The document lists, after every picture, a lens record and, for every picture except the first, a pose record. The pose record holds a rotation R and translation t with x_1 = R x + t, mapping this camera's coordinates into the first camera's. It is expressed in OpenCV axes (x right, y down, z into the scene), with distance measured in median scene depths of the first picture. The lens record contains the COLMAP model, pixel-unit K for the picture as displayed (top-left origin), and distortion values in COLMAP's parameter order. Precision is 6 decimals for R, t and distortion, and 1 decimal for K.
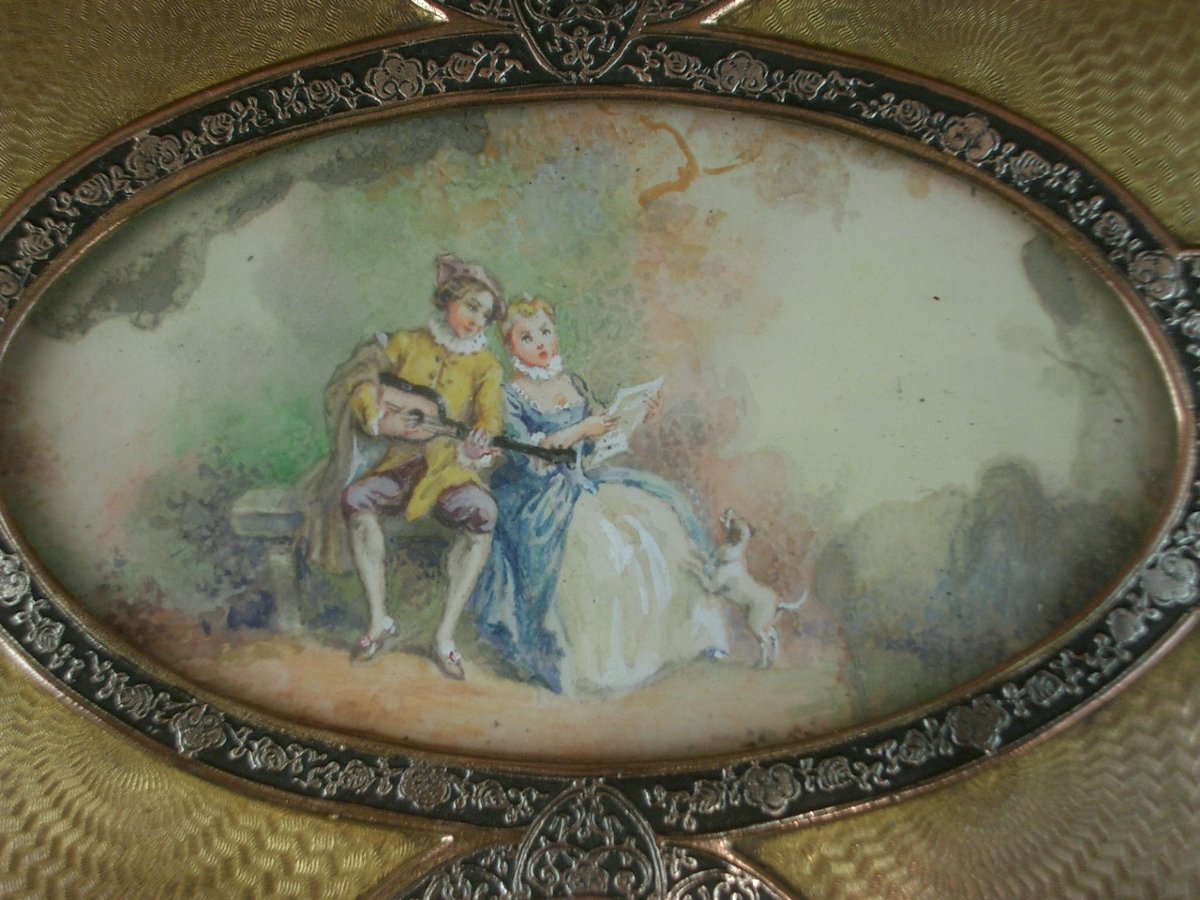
lens RADIAL K [[2020.5, 0, 600.0], [0, 2020.5, 450.0], [0, 0, 1]] dist [-0.072848, 0.097635]
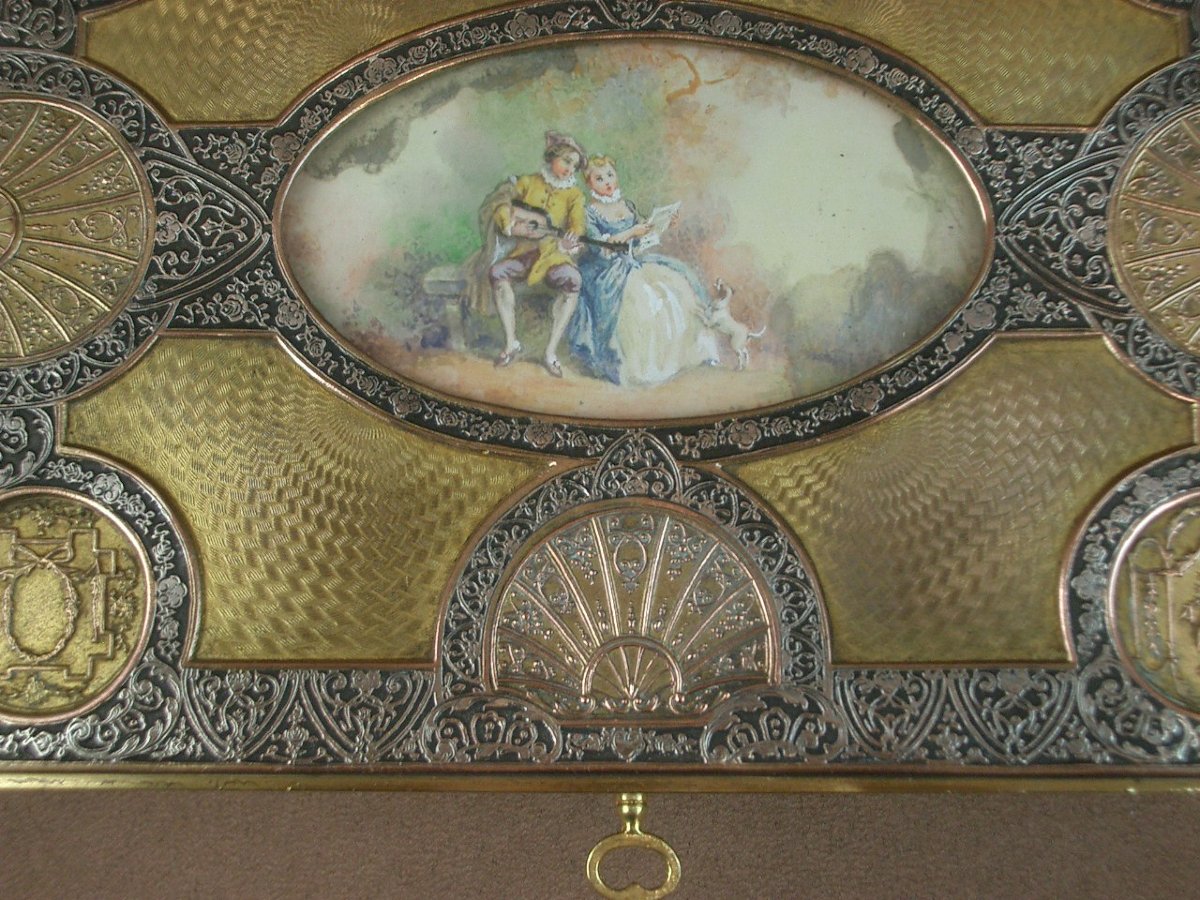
lens RADIAL K [[2020.5, 0, 600.0], [0, 2020.5, 450.0], [0, 0, 1]] dist [-0.072848, 0.097635]
pose [[0.999989, 0.003253, -0.003468, -0.029547], [-0.003449, 0.998301, -0.058167, 0.271343], [0.003273, 0.058179, 0.998301, -0.676033]]
